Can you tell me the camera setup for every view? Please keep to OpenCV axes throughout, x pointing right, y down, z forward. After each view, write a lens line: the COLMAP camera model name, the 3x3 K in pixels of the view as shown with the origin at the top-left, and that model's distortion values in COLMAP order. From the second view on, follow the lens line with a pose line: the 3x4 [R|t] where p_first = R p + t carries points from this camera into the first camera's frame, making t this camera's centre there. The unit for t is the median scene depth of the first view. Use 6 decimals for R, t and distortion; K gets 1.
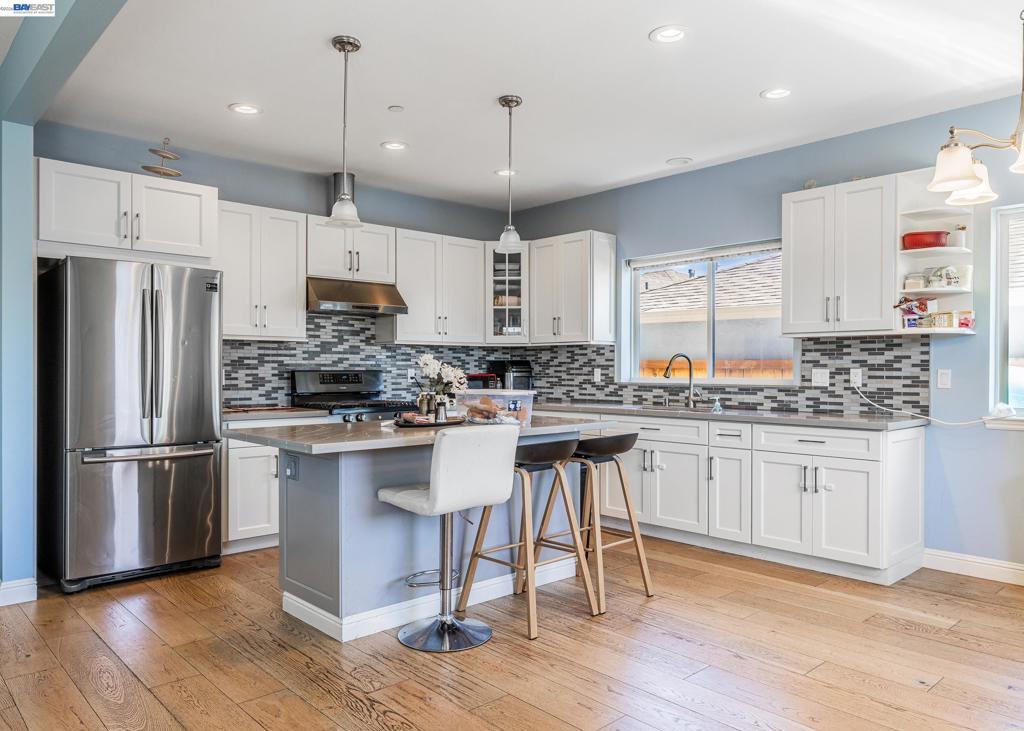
lens RADIAL K [[719.6, 0, 510.4], [0, 719.6, 368.7], [0, 0, 1]] dist [-0.001395, -0.000101]
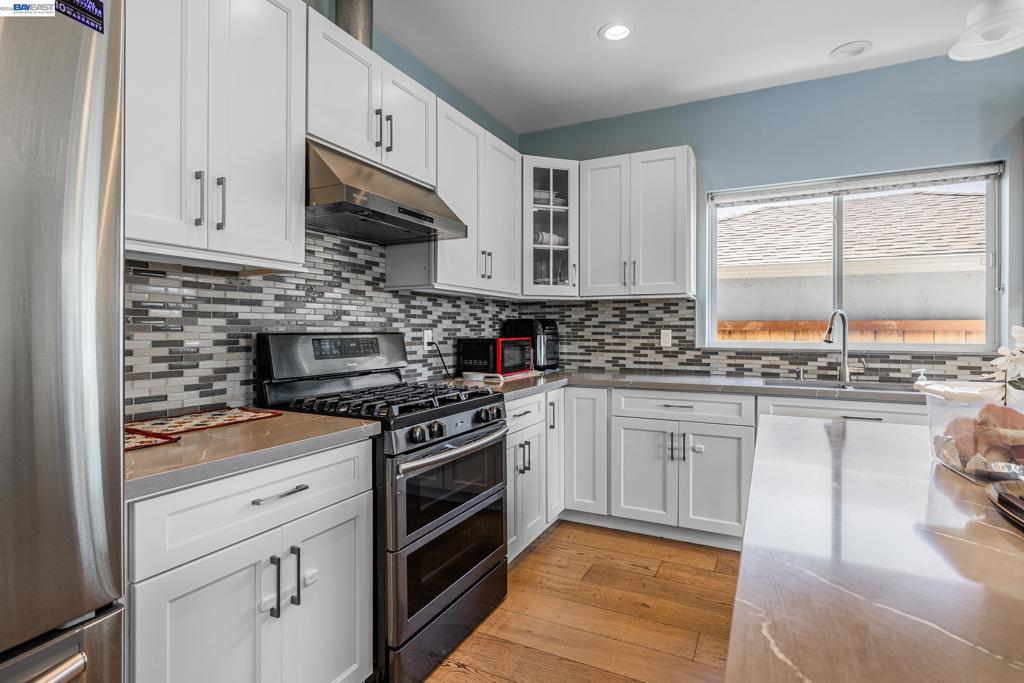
lens RADIAL K [[508.3, 0, 515.9], [0, 508.3, 333.5], [0, 0, 1]] dist [-0.003020, -0.000177]
pose [[0.933732, -0.001125, 0.357972, -0.239456], [-0.001554, 0.999973, 0.007196, -0.000077], [-0.357971, -0.007275, 0.933705, 0.557611]]
